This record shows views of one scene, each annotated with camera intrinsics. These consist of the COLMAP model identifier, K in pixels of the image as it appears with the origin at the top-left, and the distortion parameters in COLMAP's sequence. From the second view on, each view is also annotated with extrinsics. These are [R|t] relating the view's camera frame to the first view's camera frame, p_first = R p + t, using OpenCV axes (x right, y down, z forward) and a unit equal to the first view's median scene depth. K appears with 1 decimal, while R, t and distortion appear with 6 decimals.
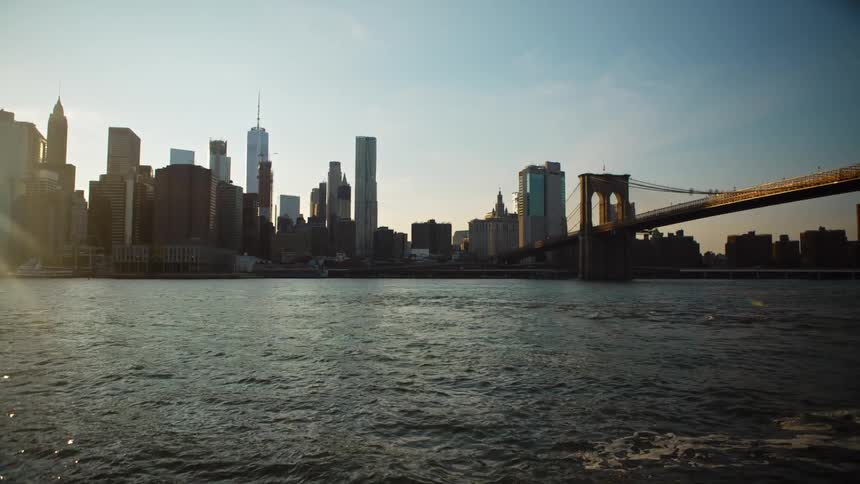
lens RADIAL K [[620.2, 0, 430.0], [0, 620.2, 242.0], [0, 0, 1]] dist [-0.075271, 0.004418]
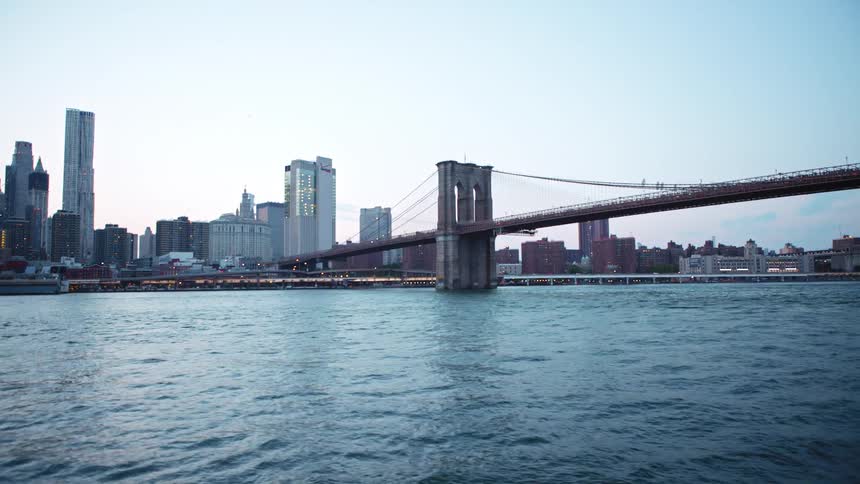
lens RADIAL K [[620.2, 0, 430.0], [0, 620.2, 242.0], [0, 0, 1]] dist [-0.075271, 0.004418]
pose [[0.881398, 0.016779, 0.472077, -0.086626], [-0.009705, 0.999801, -0.017416, 0.006896], [-0.472275, 0.010769, 0.881385, 0.145349]]
